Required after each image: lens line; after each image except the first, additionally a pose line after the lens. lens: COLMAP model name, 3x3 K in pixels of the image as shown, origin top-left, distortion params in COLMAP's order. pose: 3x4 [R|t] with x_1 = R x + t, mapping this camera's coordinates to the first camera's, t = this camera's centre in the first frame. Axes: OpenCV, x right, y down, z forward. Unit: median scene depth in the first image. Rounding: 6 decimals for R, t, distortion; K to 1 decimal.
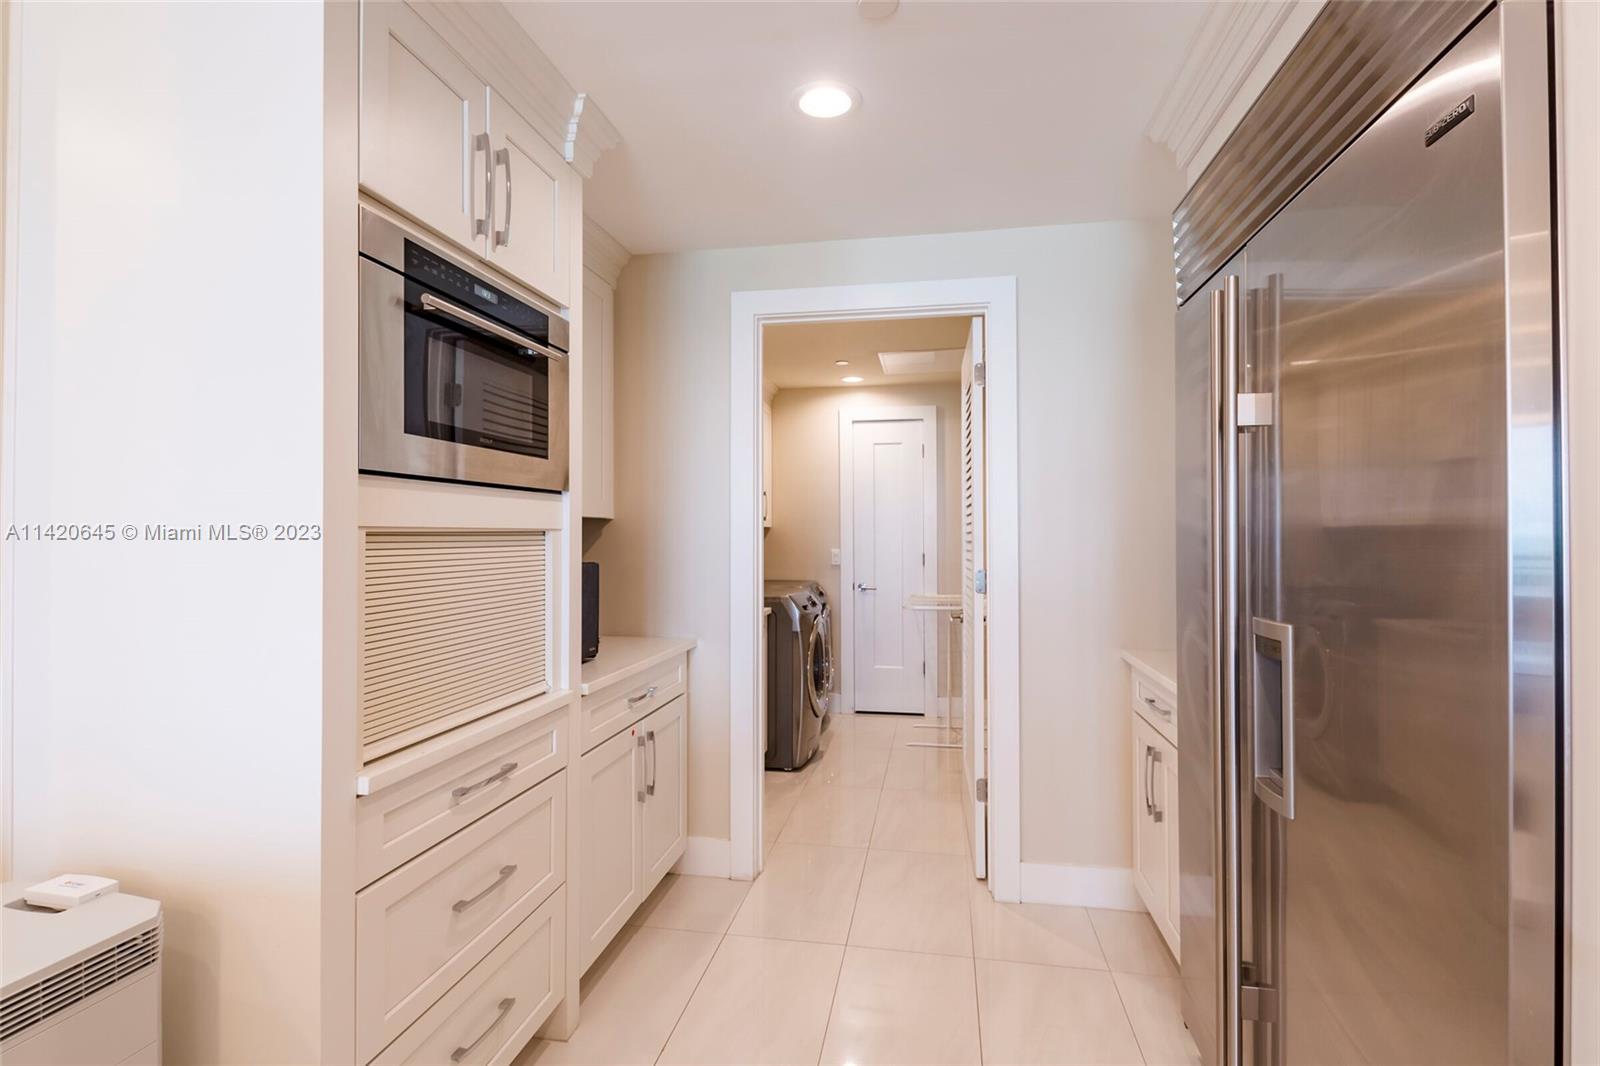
lens RADIAL K [[727.3, 0, 800.0], [0, 727.3, 533.0], [0, 0, 1]] dist [0.002670, 0.000205]
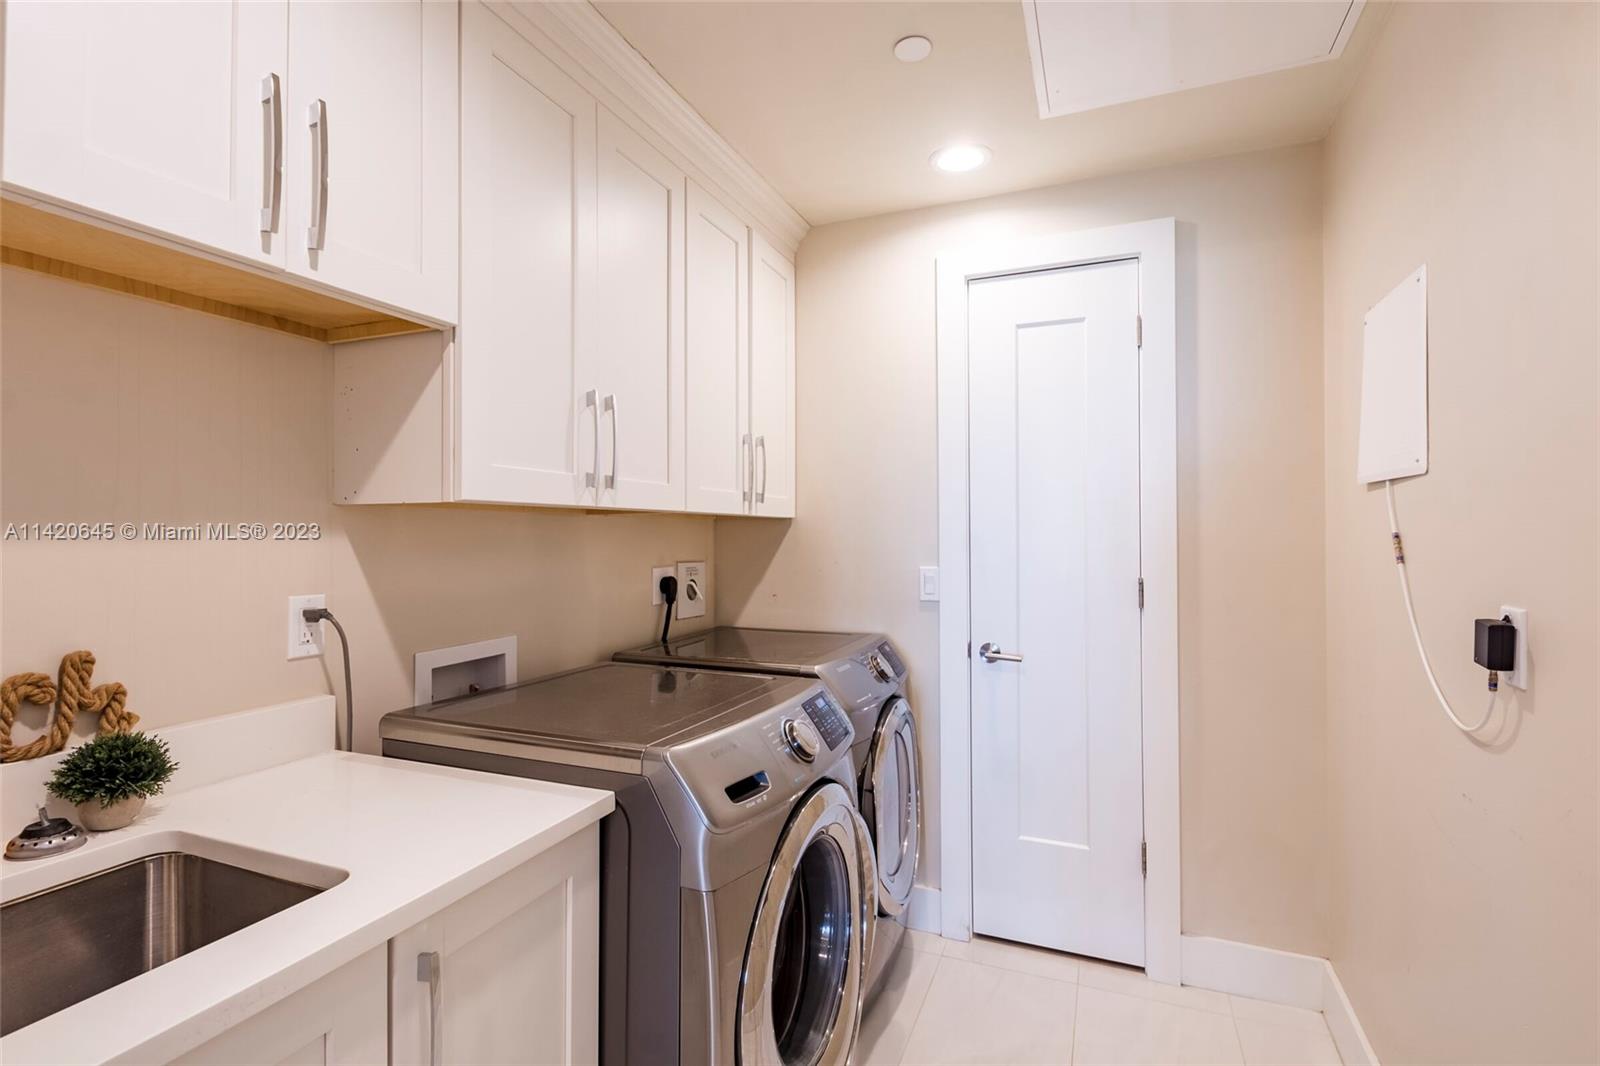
lens RADIAL K [[727.3, 0, 800.0], [0, 727.3, 533.0], [0, 0, 1]] dist [0.002670, 0.000205]
pose [[0.978203, -0.001107, -0.207648, 0.066454], [0.001163, 0.999999, 0.000146, 0.002155], [0.207647, -0.000385, 0.978204, 0.558551]]
